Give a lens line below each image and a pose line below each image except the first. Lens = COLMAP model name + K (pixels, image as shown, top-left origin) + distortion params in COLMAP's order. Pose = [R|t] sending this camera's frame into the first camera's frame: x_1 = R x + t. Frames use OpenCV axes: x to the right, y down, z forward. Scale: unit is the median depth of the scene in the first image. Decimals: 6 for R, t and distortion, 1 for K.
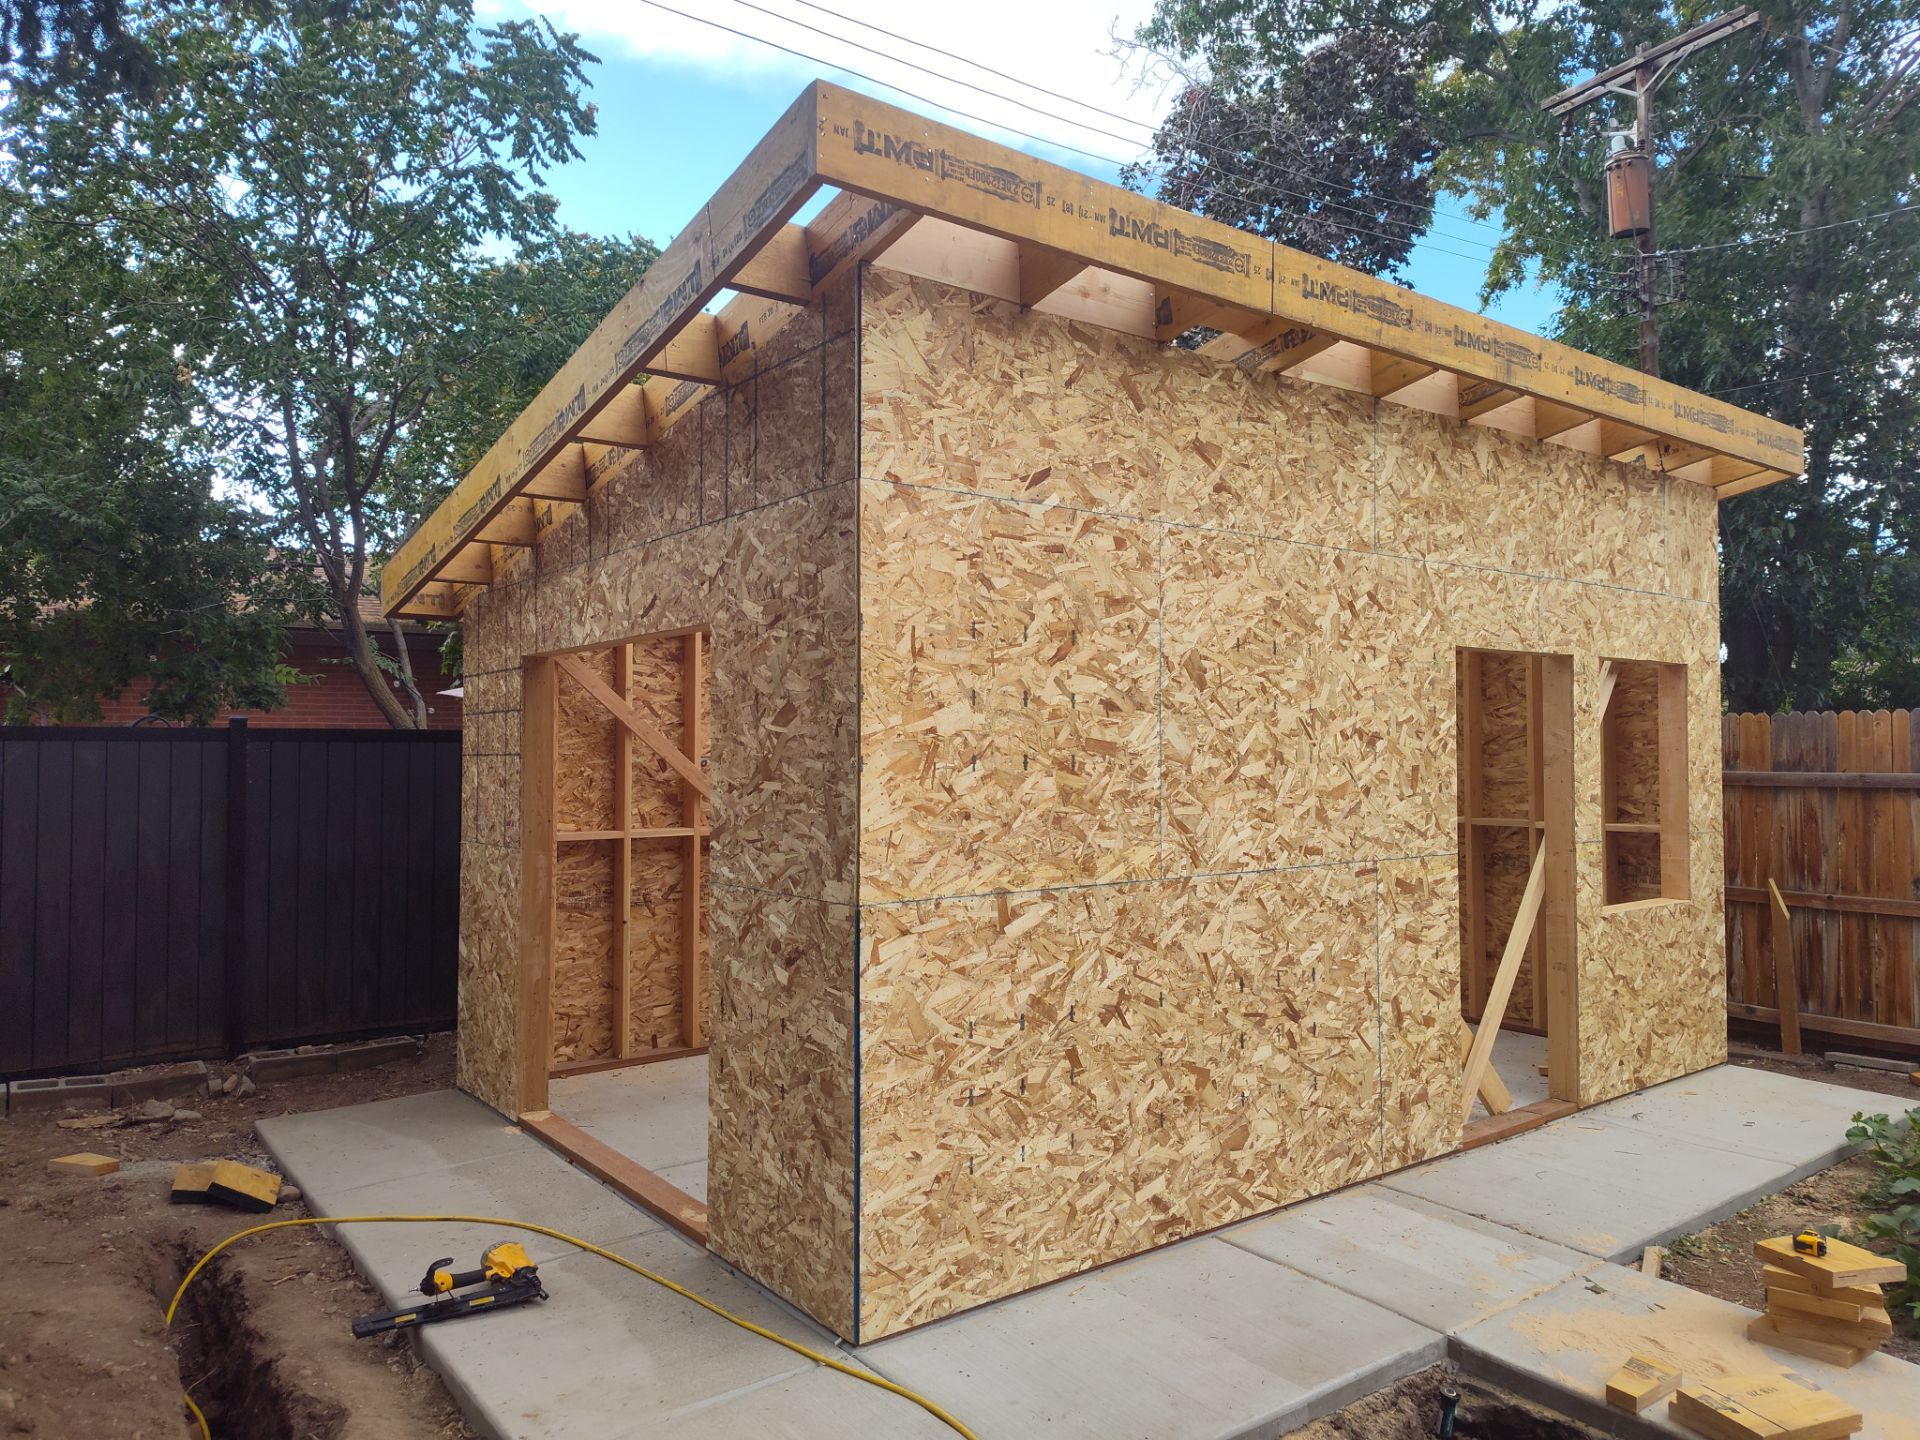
lens RADIAL K [[1297.6, 0, 957.6], [0, 1297.6, 721.5], [0, 0, 1]] dist [0.035378, -0.035267]
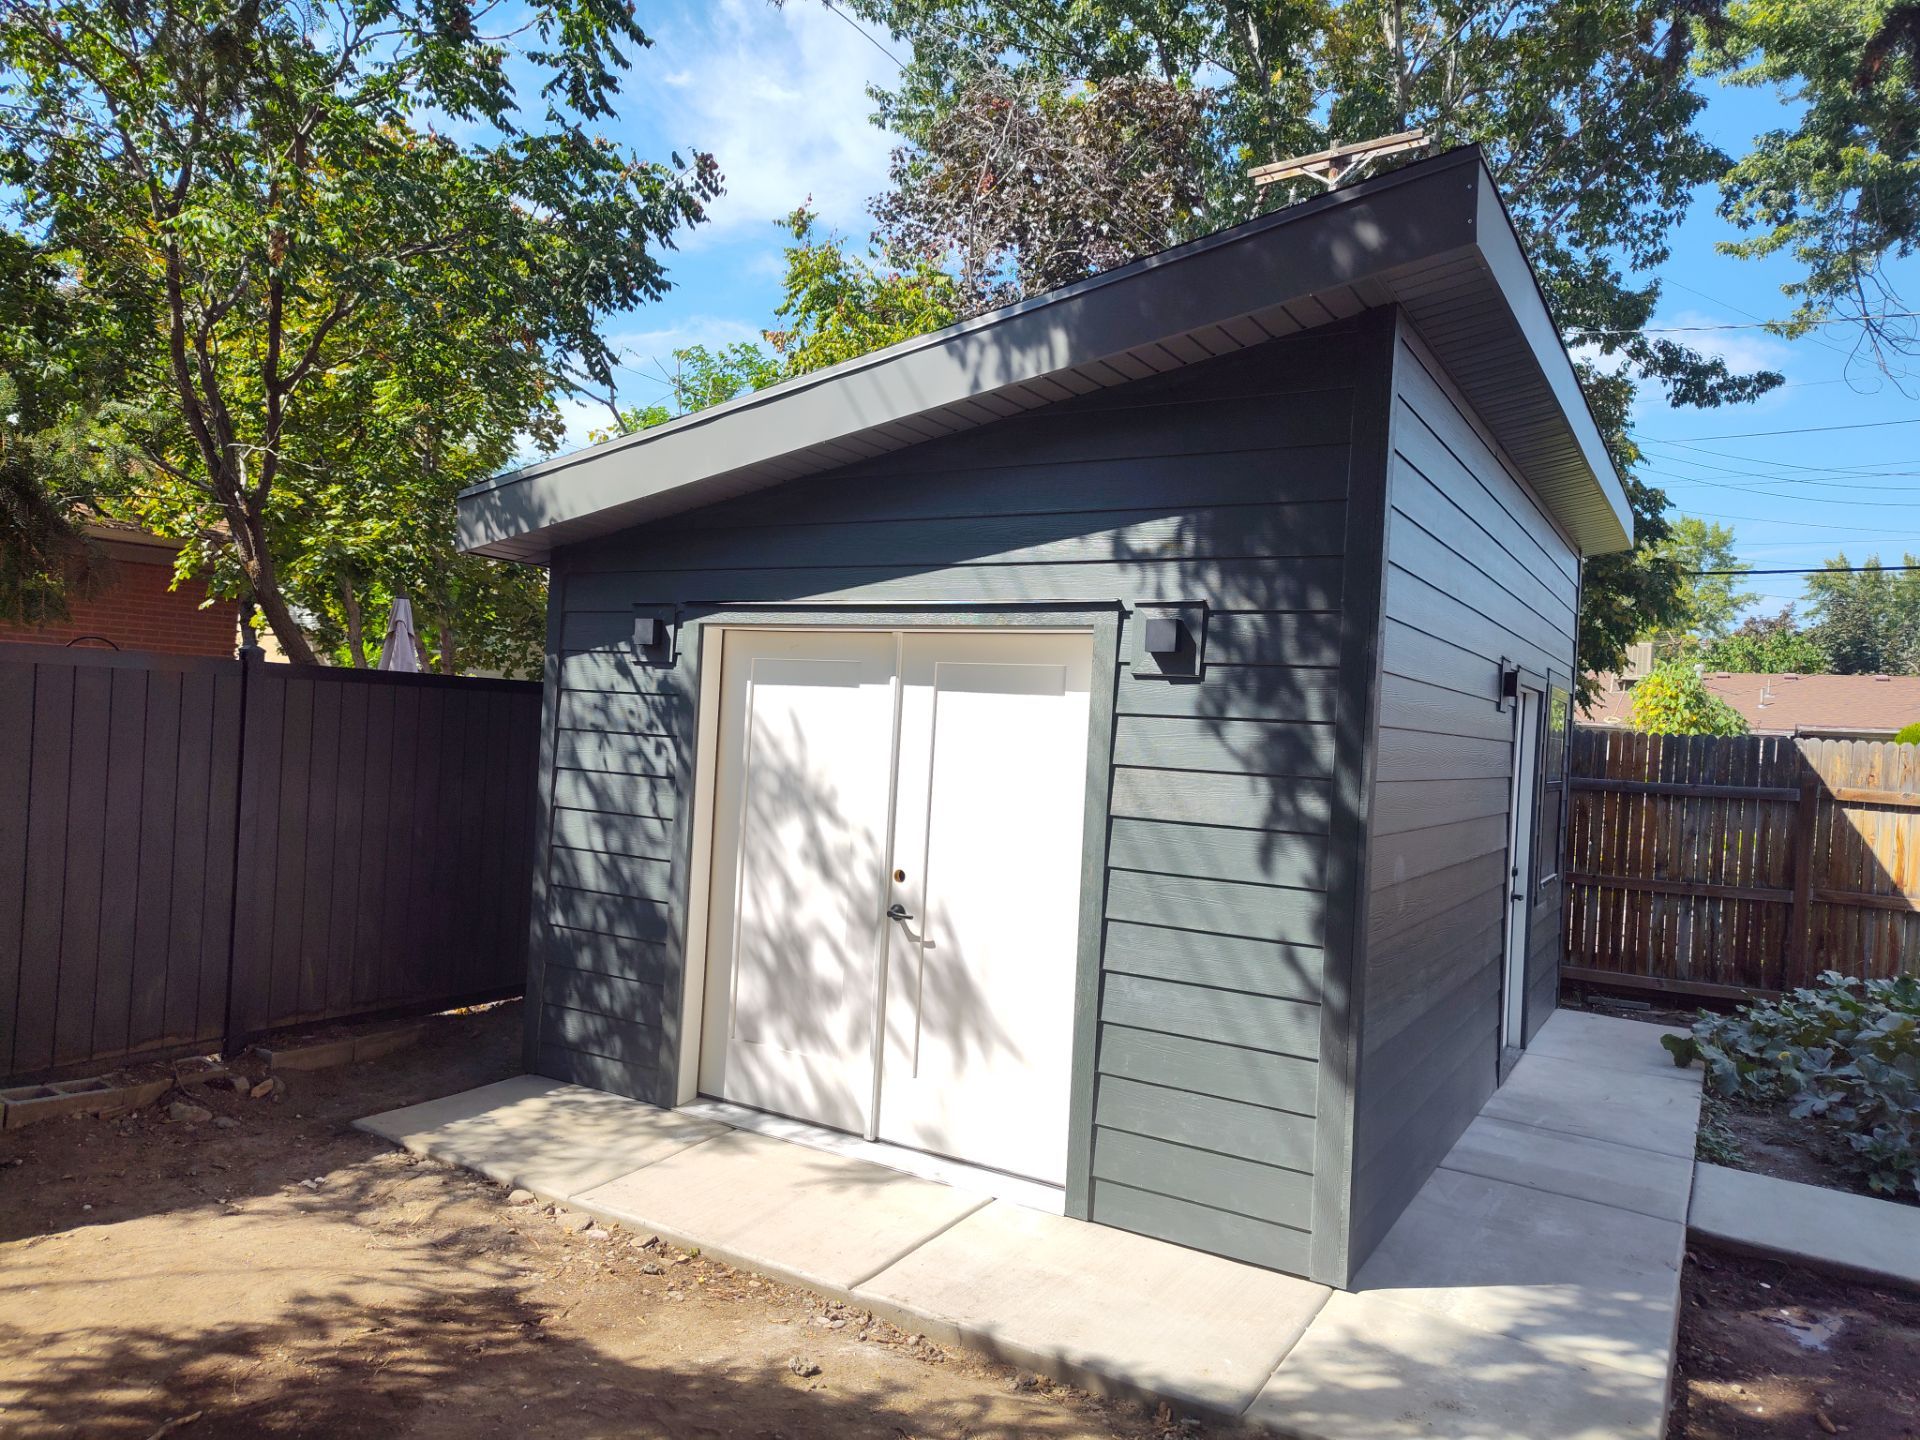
lens RADIAL K [[1297.6, 0, 955.5], [0, 1297.6, 721.9], [0, 0, 1]] dist [0.035378, -0.035267]
pose [[0.929287, 0.051916, 0.365692, -0.543784], [-0.061802, 0.997970, 0.015371, 0.003872], [-0.364152, -0.036884, 0.930609, 0.066877]]
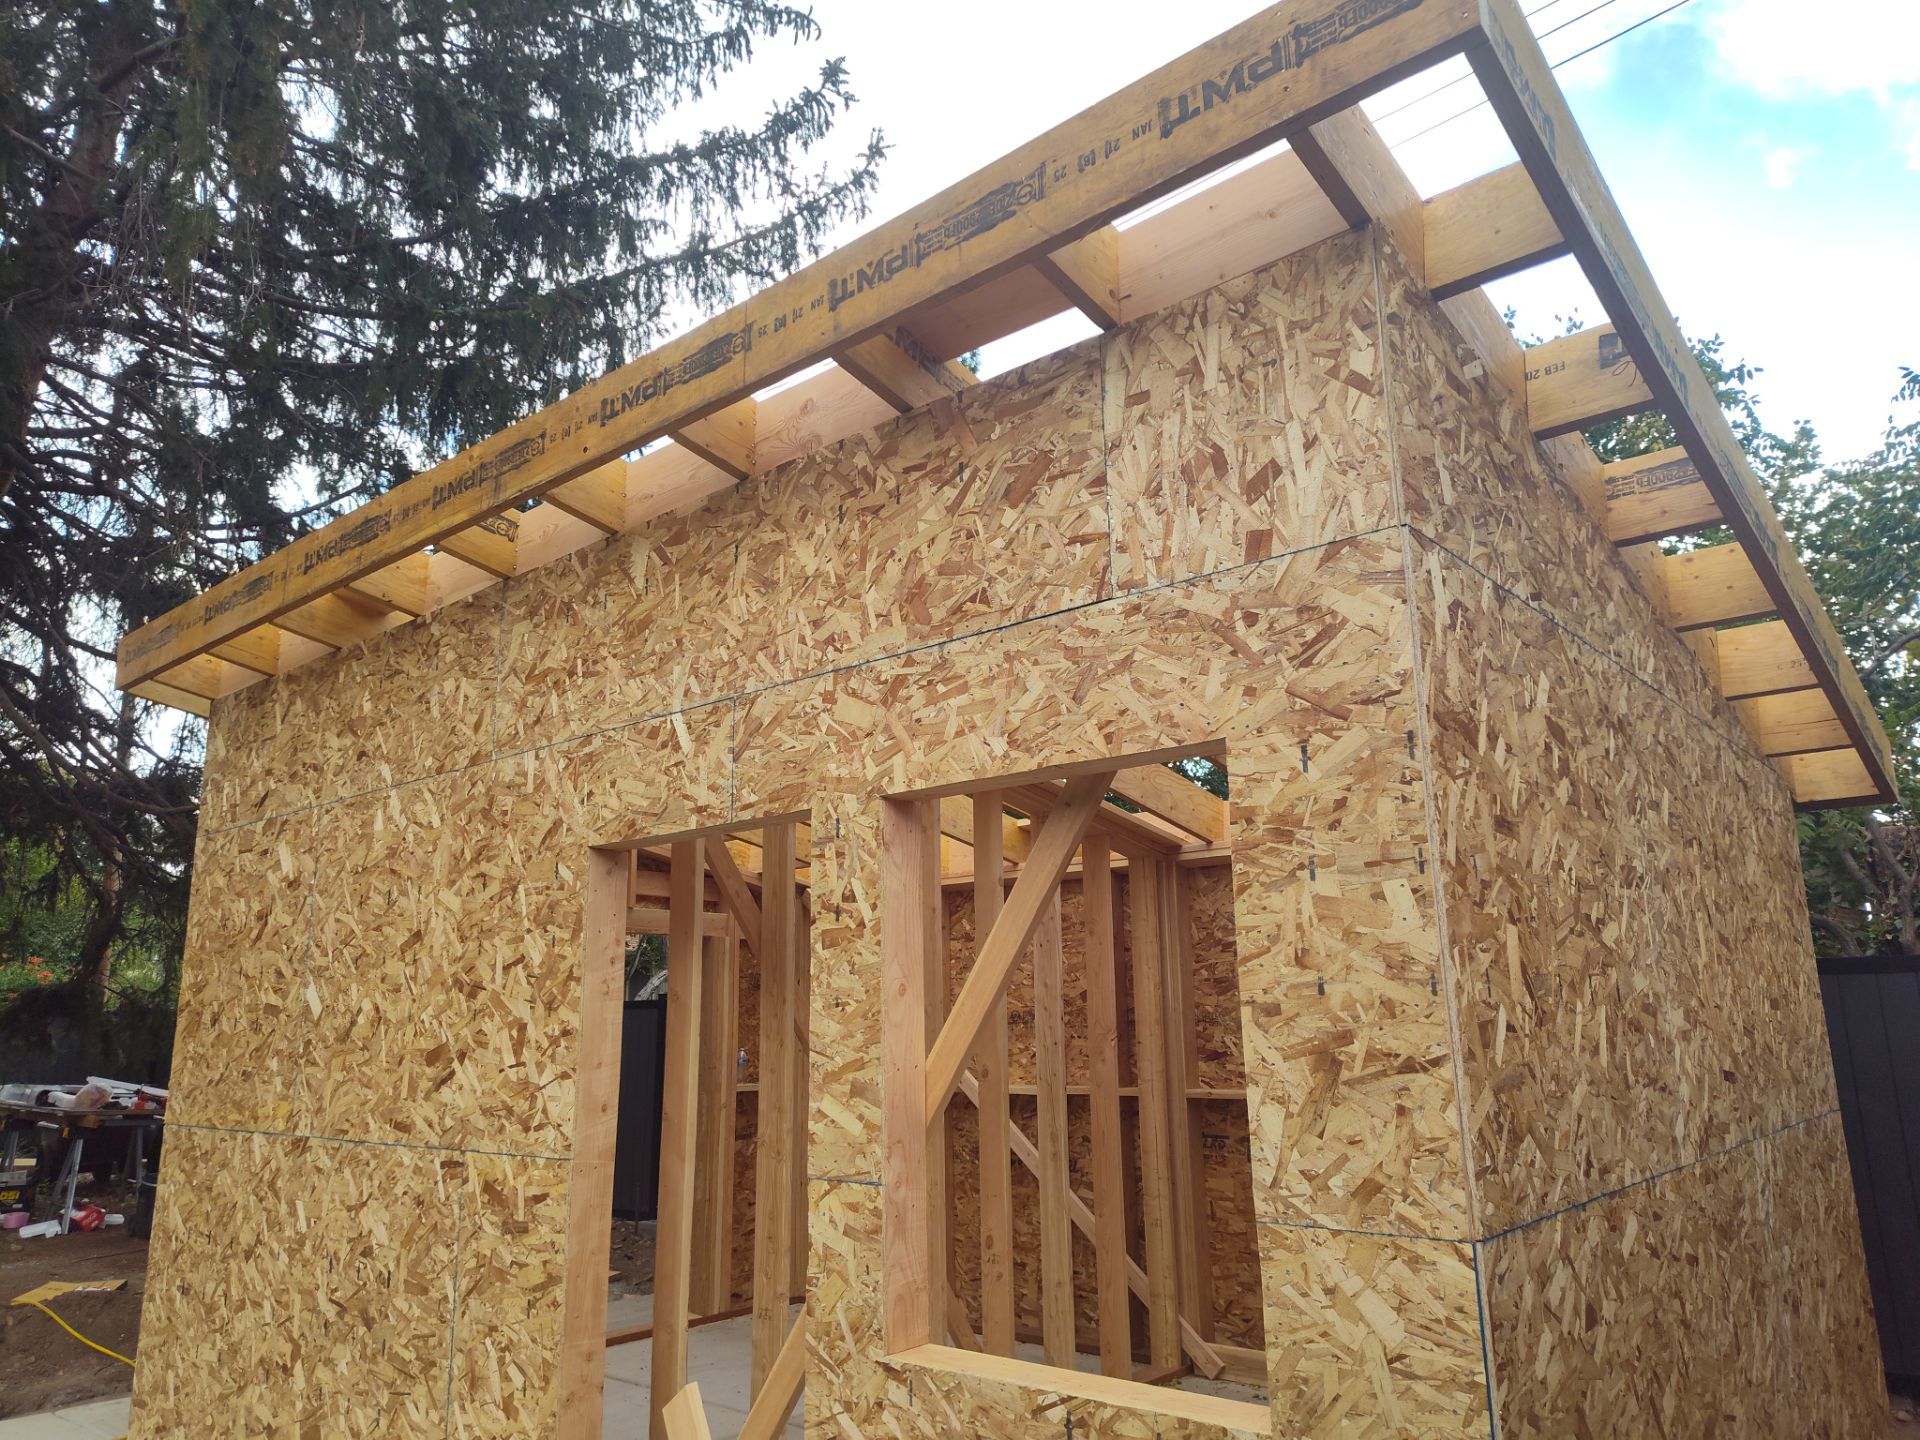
lens RADIAL K [[1297.6, 0, 958.5], [0, 1297.6, 713.8], [0, 0, 1]] dist [0.035378, -0.035267]
pose [[0.205989, -0.231134, -0.950866, 1.132616], [0.031282, 0.972763, -0.229680, 0.039998], [0.978054, 0.017566, 0.207609, 1.075164]]
